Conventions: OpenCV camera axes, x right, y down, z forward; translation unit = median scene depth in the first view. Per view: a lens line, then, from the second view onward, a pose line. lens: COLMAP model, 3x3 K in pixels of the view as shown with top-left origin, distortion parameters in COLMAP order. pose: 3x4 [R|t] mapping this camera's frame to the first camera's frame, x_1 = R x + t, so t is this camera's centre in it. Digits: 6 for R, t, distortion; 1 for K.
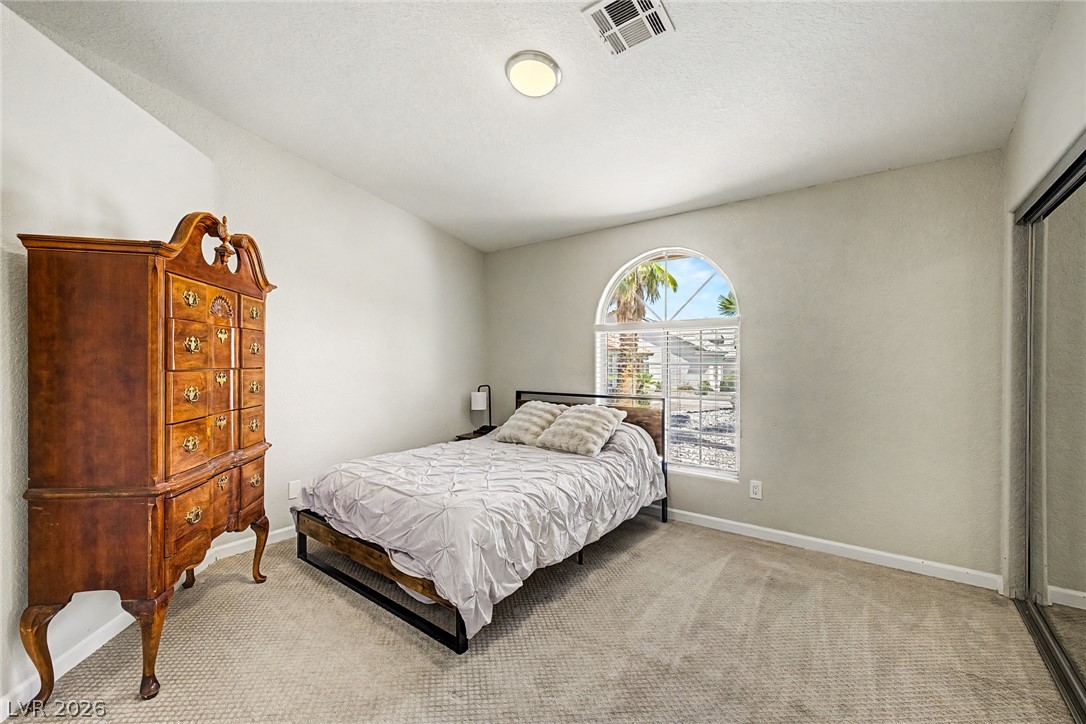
lens RADIAL K [[460.6, 0, 535.7], [0, 460.6, 362.3], [0, 0, 1]] dist [0.001116, -0.000225]
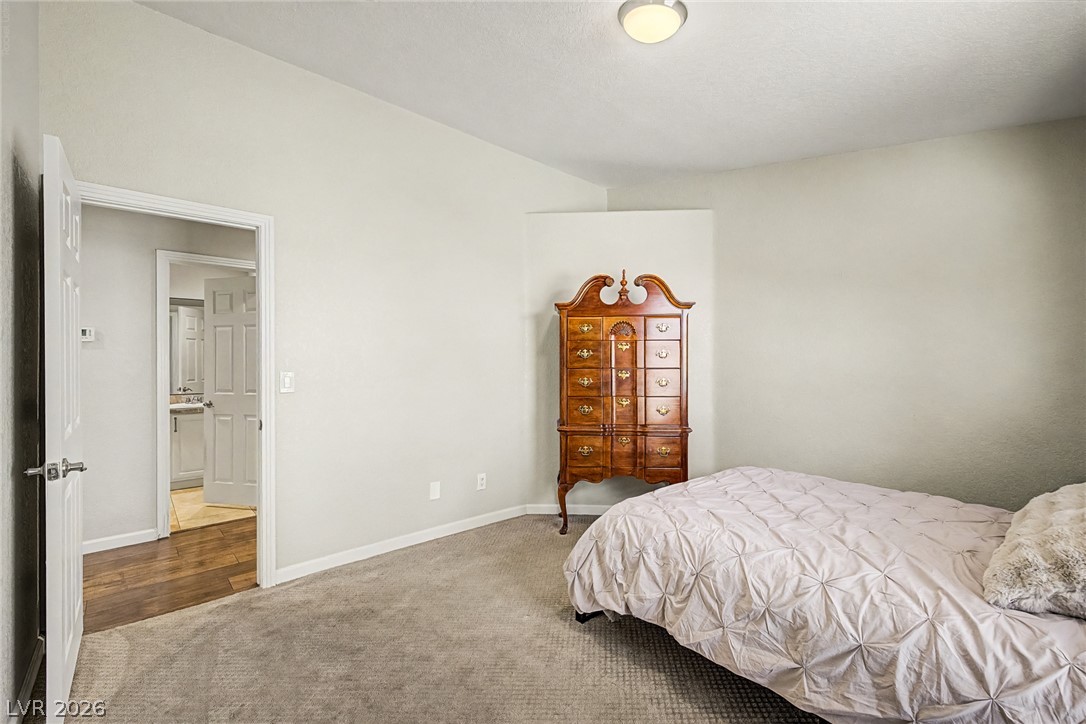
lens RADIAL K [[460.6, 0, 535.7], [0, 460.6, 362.3], [0, 0, 1]] dist [0.001116, -0.000225]
pose [[-0.203707, -0.000873, -0.979032, 0.940376], [-0.004457, 0.999990, 0.000036, -0.004299], [0.979022, 0.004371, -0.203709, 1.085523]]
